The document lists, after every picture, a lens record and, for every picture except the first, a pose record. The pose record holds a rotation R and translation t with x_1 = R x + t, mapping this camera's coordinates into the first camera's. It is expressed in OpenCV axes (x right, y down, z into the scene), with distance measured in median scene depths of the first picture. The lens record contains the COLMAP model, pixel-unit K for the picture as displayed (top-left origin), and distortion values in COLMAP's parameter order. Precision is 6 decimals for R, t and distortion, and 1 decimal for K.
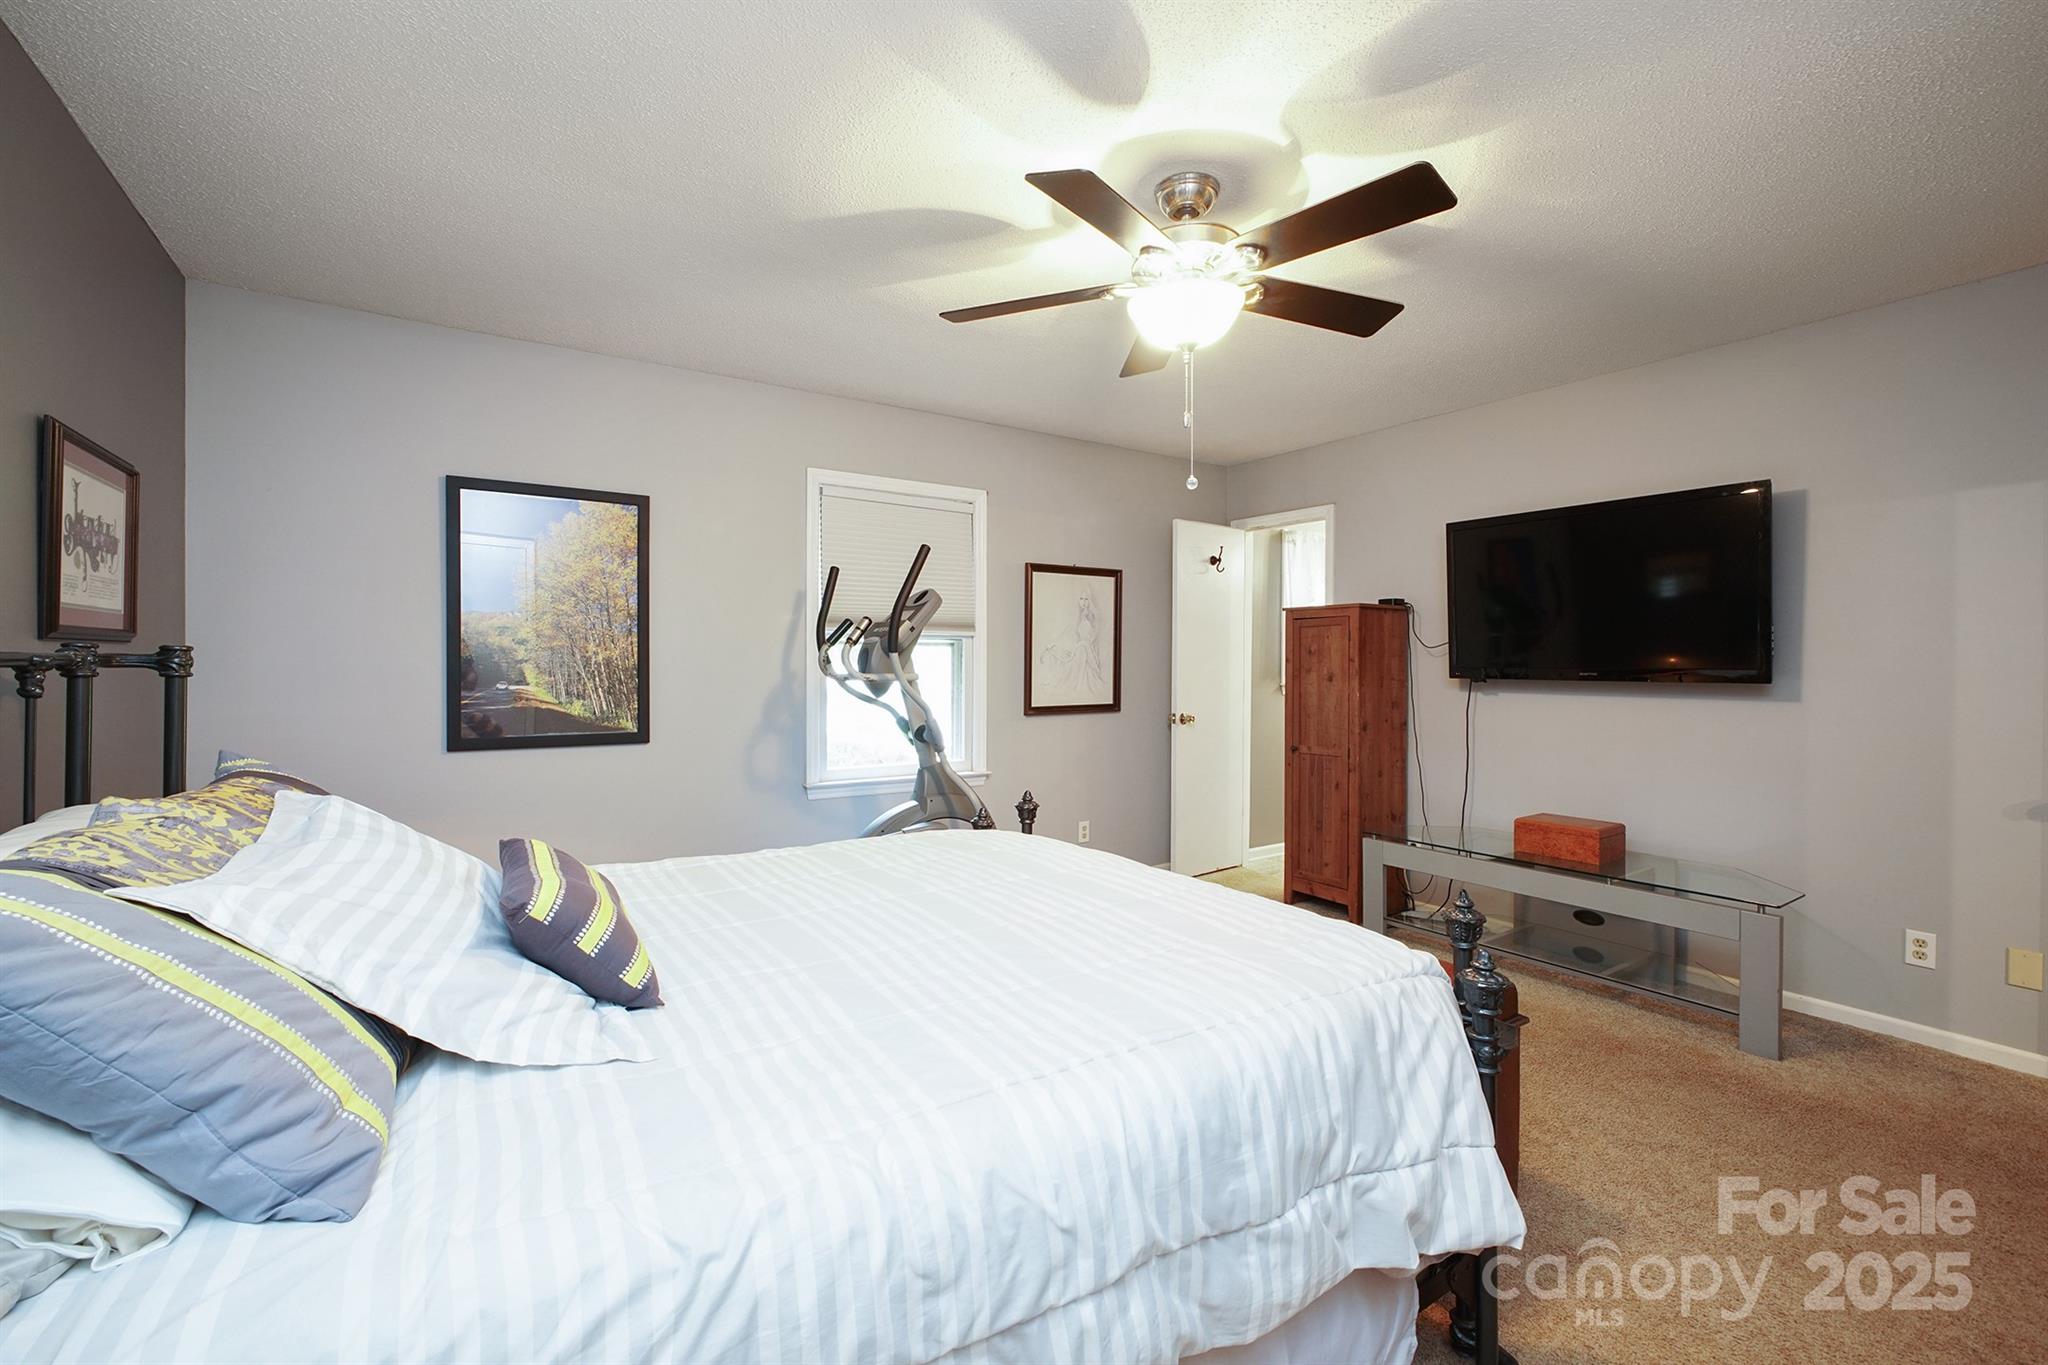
lens RADIAL K [[861.9, 0, 1028.3], [0, 861.9, 672.4], [0, 0, 1]] dist [-0.010908, 0.000546]
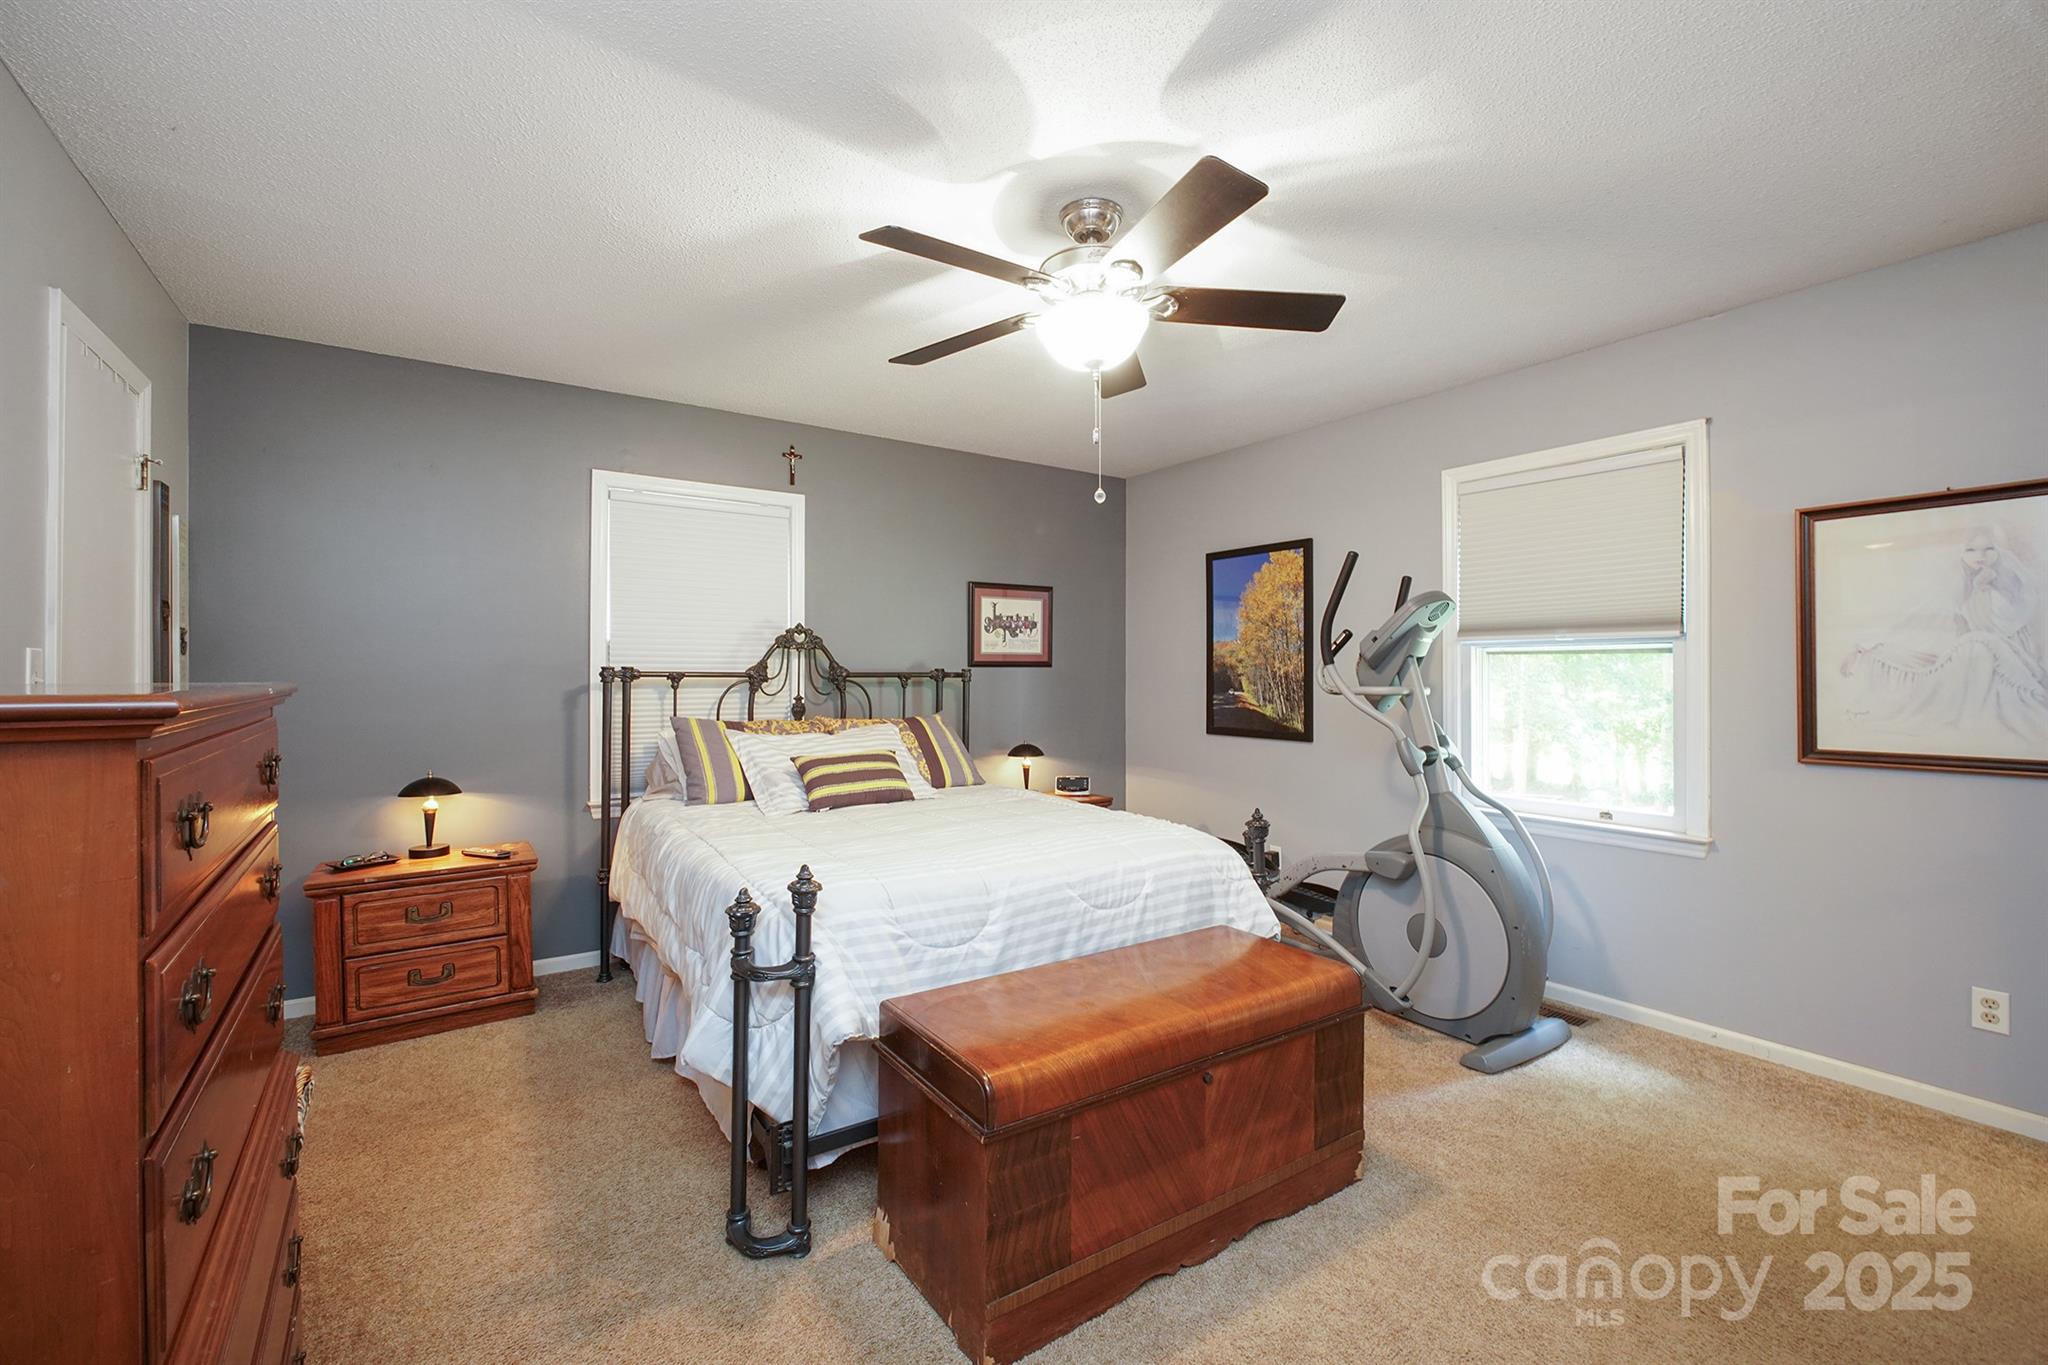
lens RADIAL K [[861.9, 0, 1025.9], [0, 861.9, 673.4], [0, 0, 1]] dist [-0.010908, 0.000546]
pose [[0.013743, -0.002372, -0.999903, 0.779508], [-0.008232, 0.999963, -0.002486, -0.008213], [0.999872, 0.008265, 0.013723, 0.594035]]
